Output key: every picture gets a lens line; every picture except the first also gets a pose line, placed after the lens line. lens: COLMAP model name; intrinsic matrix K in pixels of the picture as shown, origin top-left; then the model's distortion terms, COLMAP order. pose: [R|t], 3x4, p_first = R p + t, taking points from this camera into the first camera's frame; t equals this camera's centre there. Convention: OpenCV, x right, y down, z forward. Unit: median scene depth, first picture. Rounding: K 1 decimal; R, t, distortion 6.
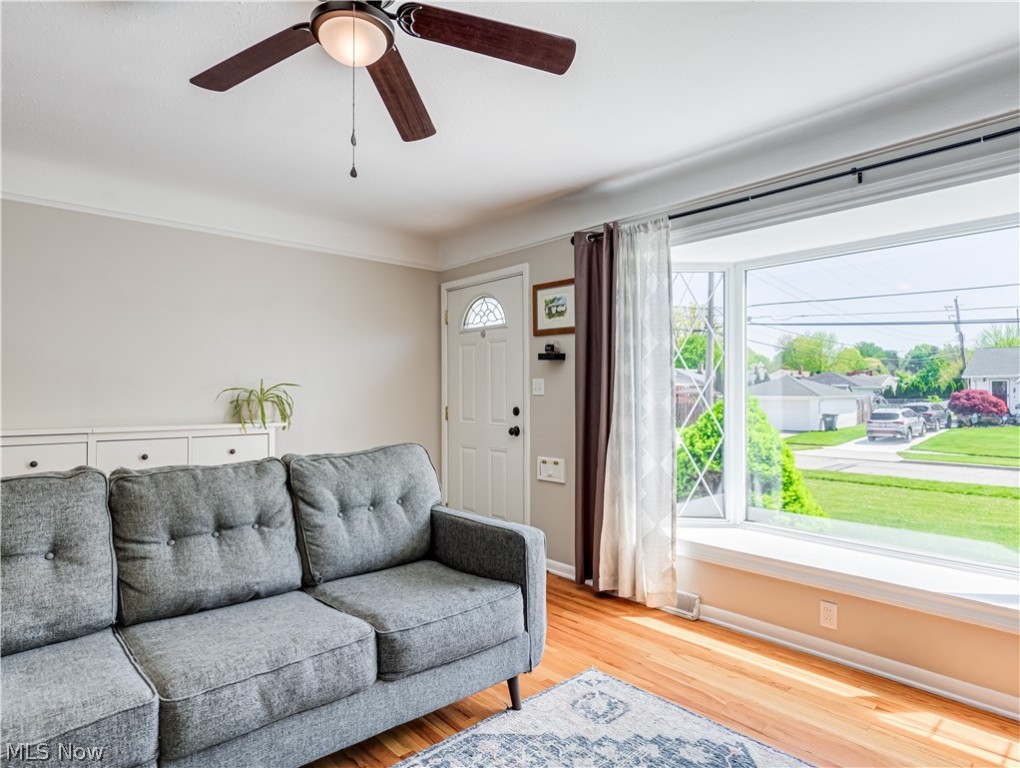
lens RADIAL K [[589.1, 0, 506.9], [0, 589.1, 401.0], [0, 0, 1]] dist [0.018750, 0.001446]
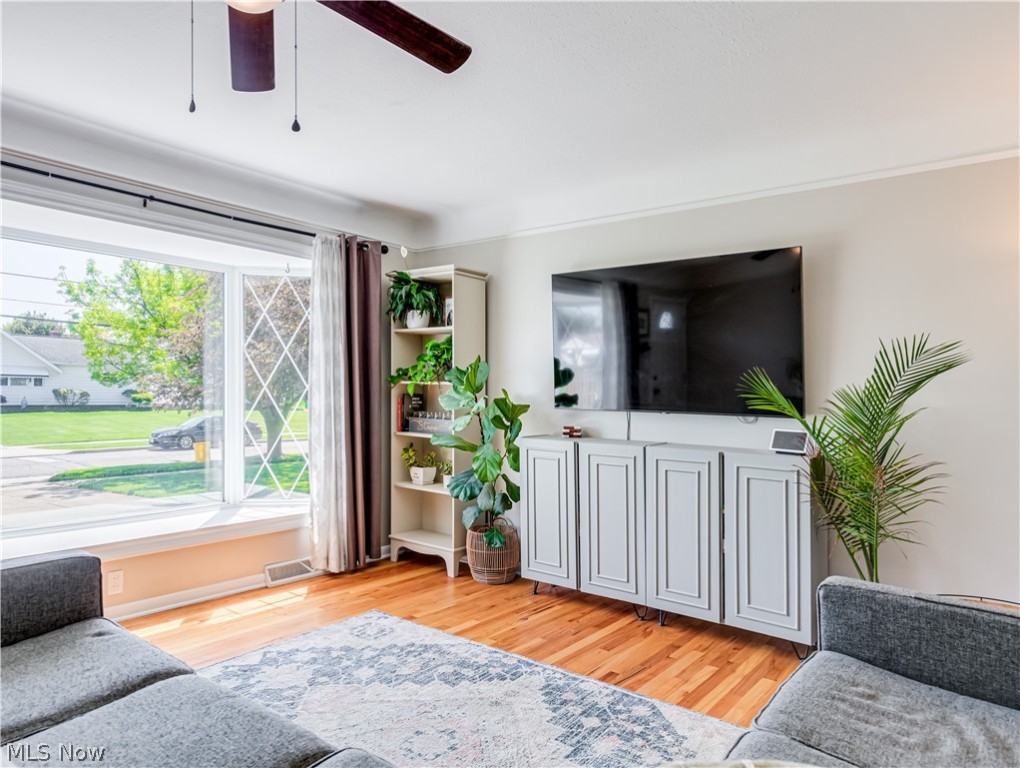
lens RADIAL K [[667.6, 0, 505.2], [0, 667.6, 380.3], [0, 0, 1]] dist [0.027339, 0.000175]
pose [[-0.164887, 0.011361, 0.986247, -0.973218], [-0.010592, 0.999856, -0.013289, -0.010841], [-0.986256, -0.012637, -0.164743, 0.579410]]
